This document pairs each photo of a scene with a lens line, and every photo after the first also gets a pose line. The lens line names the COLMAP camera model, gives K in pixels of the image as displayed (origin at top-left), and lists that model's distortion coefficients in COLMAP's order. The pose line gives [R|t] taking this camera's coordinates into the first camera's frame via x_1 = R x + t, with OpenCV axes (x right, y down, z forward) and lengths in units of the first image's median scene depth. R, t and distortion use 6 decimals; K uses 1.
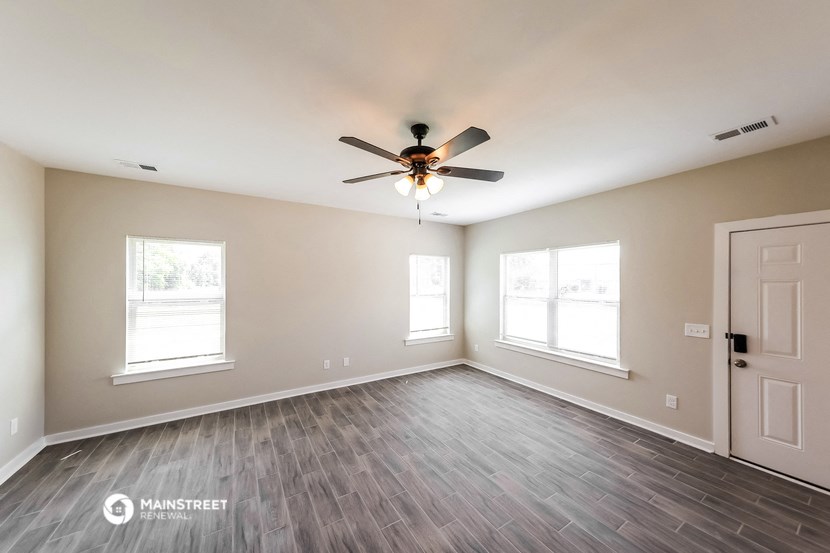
lens RADIAL K [[287.1, 0, 413.1], [0, 287.1, 287.0], [0, 0, 1]] dist [0.000774, 0.000081]
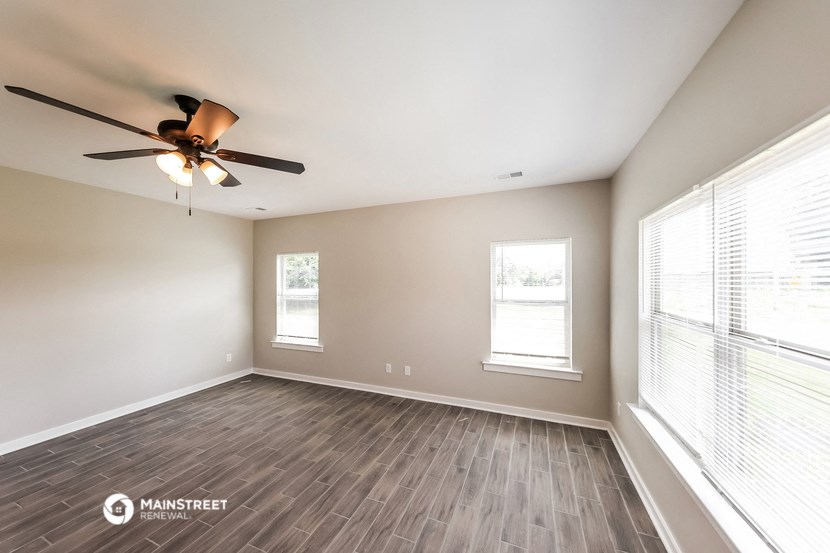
lens RADIAL K [[287.1, 0, 413.1], [0, 287.1, 287.0], [0, 0, 1]] dist [0.000774, 0.000081]
pose [[0.587582, 0.014890, -0.809028, 0.619230], [-0.005100, 0.999879, 0.014699, -0.020851], [0.809149, -0.004511, 0.587587, 0.591926]]
